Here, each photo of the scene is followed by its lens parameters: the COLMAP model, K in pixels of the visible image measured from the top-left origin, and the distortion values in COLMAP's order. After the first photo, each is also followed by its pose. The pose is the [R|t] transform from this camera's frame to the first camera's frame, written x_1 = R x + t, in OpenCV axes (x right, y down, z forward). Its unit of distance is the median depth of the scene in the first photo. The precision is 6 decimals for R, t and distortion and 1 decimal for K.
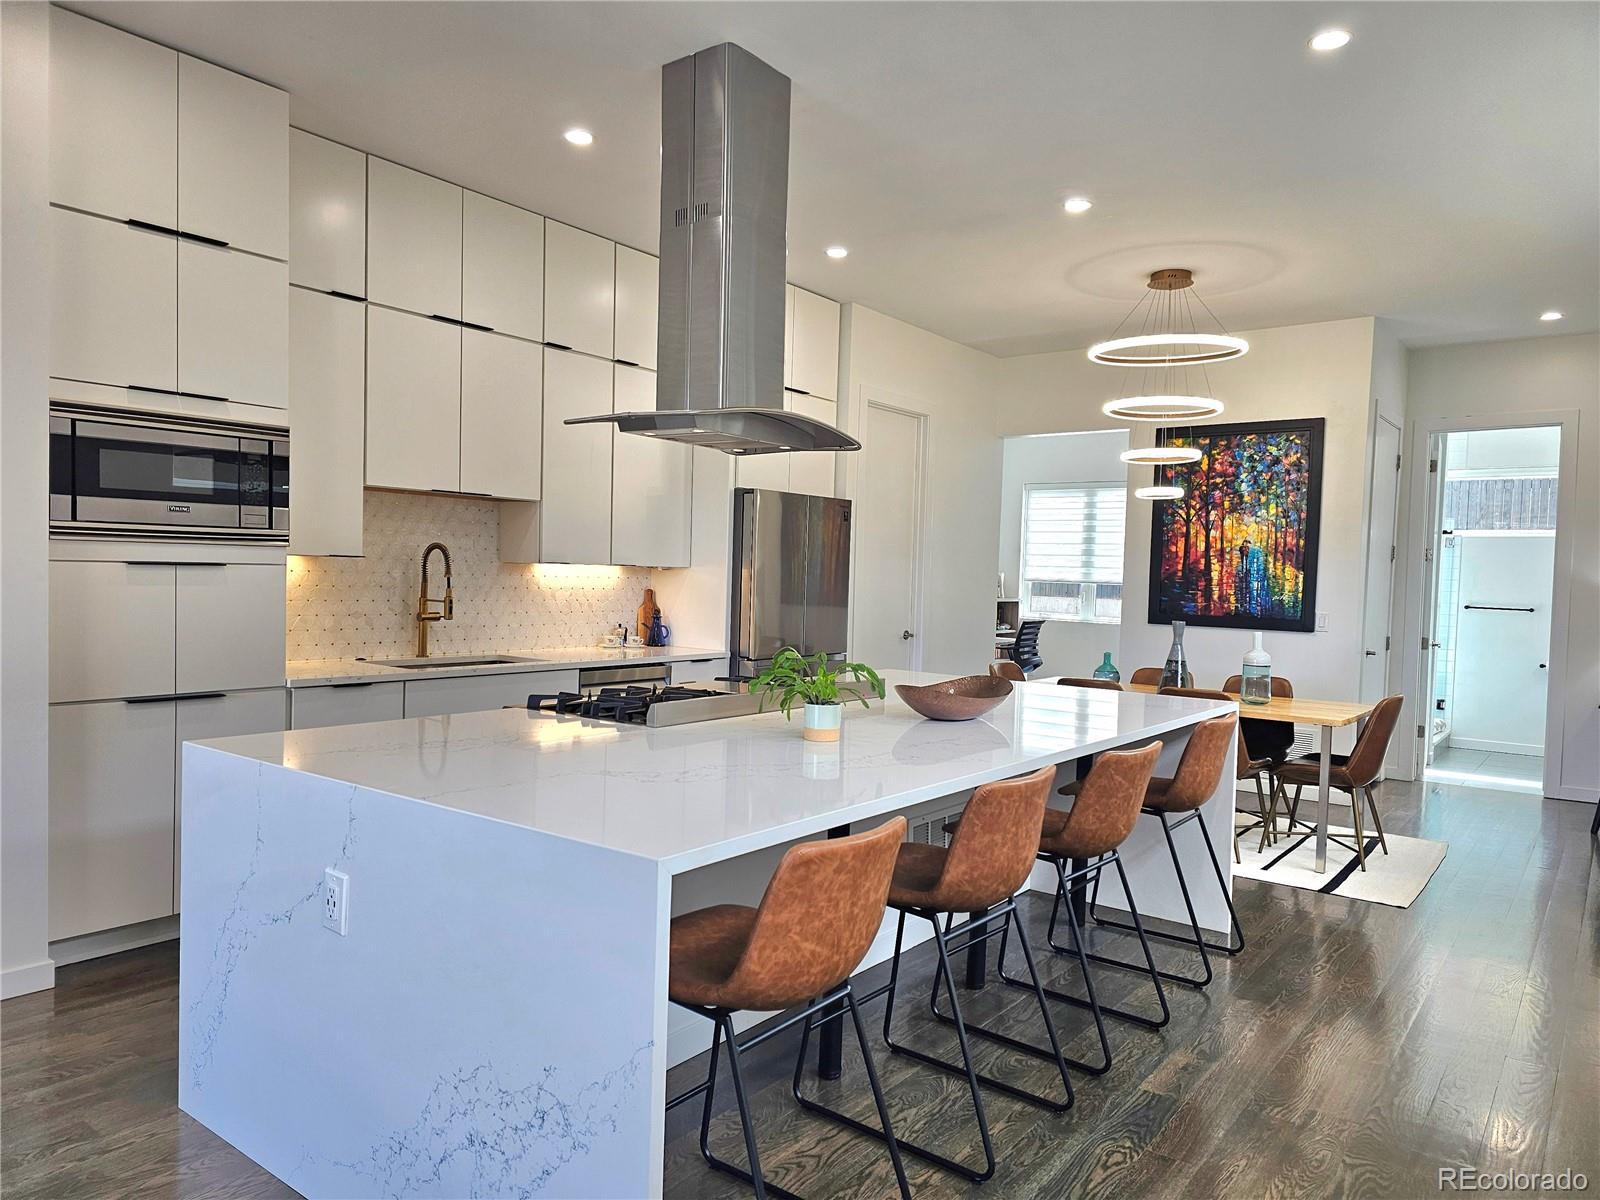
lens RADIAL K [[1074.1, 0, 793.2], [0, 1074.1, 603.9], [0, 0, 1]] dist [0.062287, -0.045999]
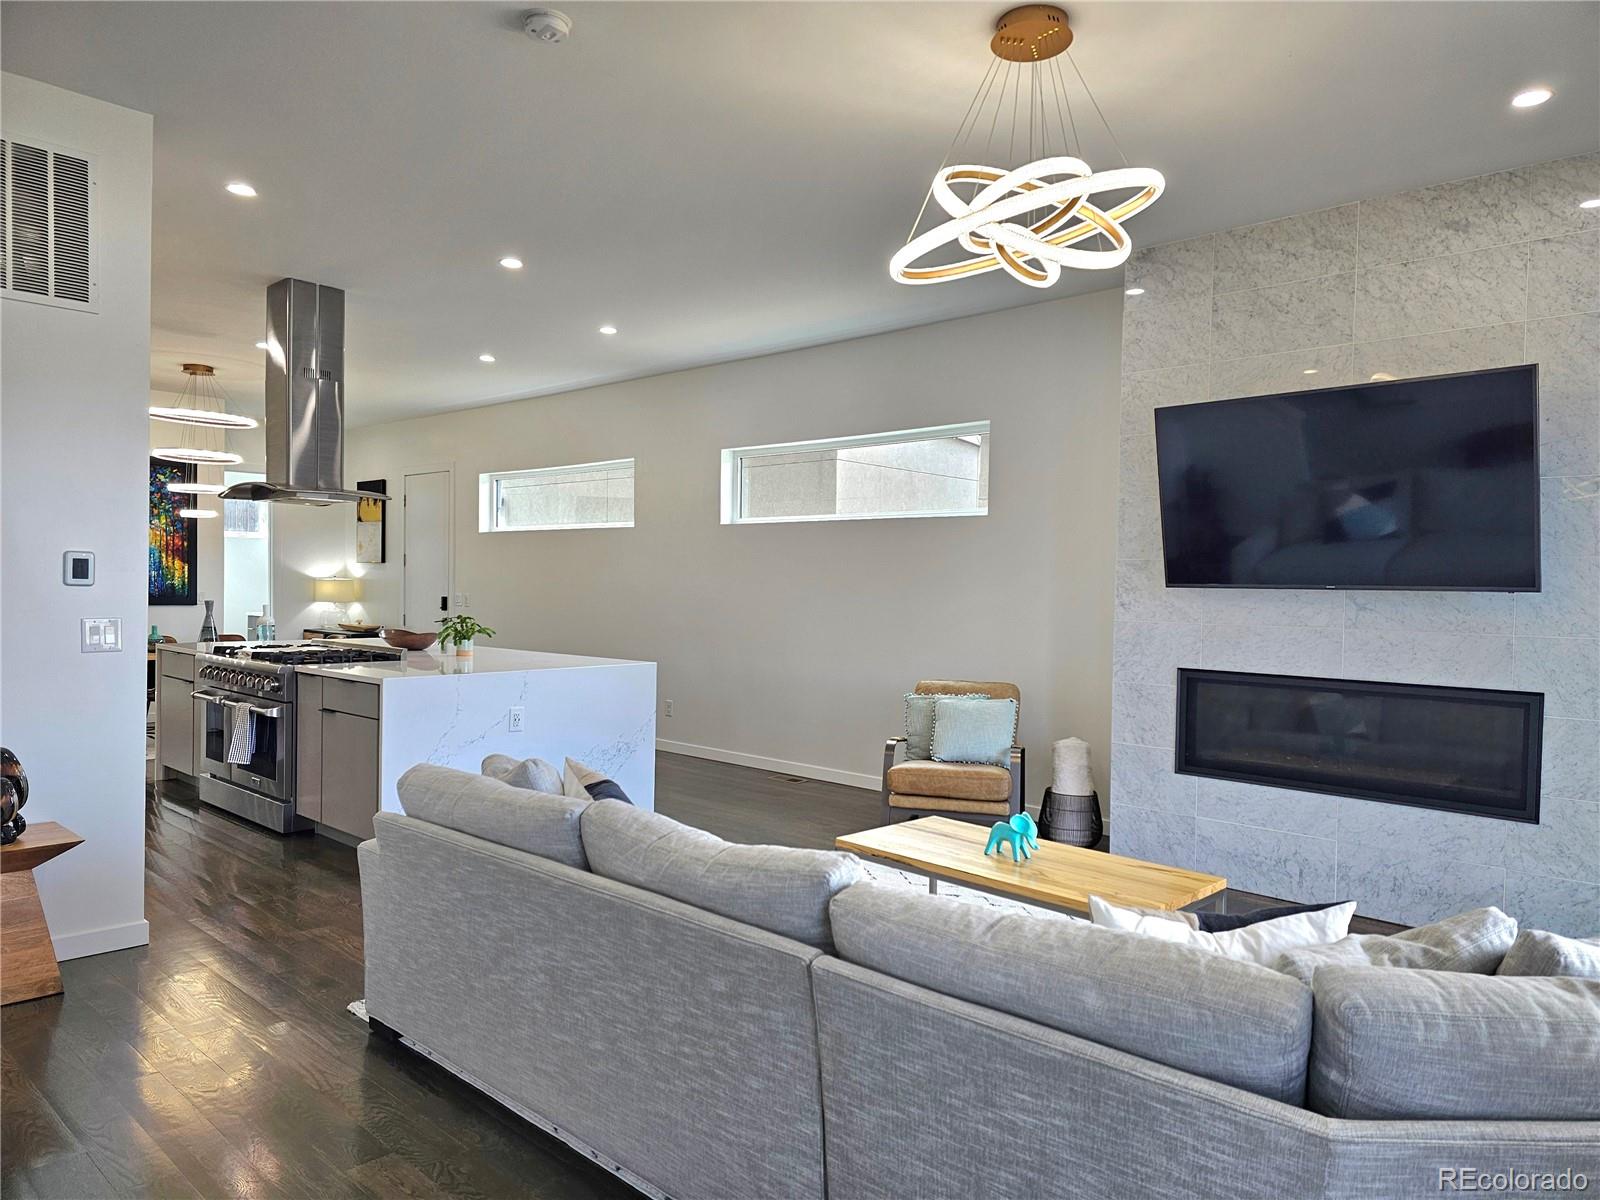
lens RADIAL K [[1074.1, 0, 796.2], [0, 1074.1, 615.9], [0, 0, 1]] dist [0.062287, -0.045999]
pose [[0.098573, -0.057586, 0.993462, -0.894887], [0.016353, 0.998283, 0.056243, -0.028122], [-0.994995, 0.010702, 0.099345, 0.035632]]
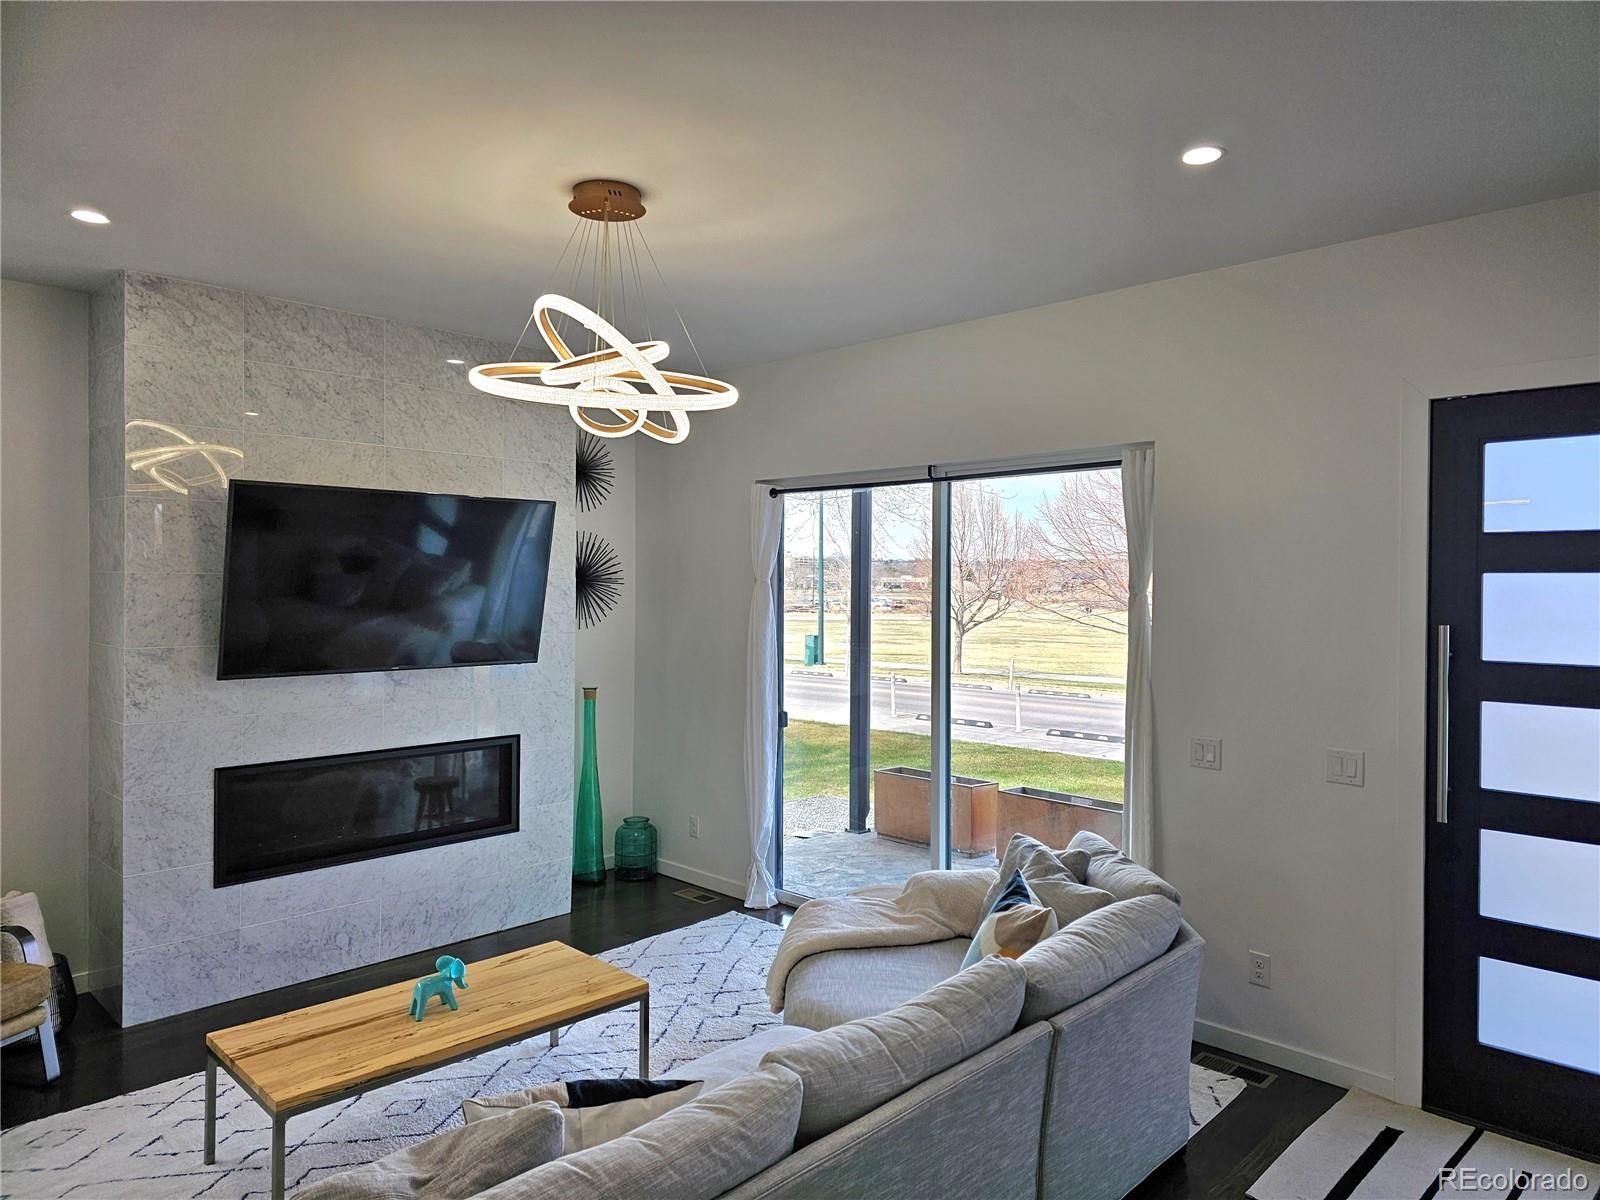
lens RADIAL K [[1074.1, 0, 820.7], [0, 1074.1, 598.0], [0, 0, 1]] dist [0.062287, -0.045999]
pose [[-0.994487, -0.042030, 0.096071, -0.558962], [-0.037248, 0.998002, 0.051037, -0.096902], [-0.098024, 0.047177, -0.994065, 0.463795]]
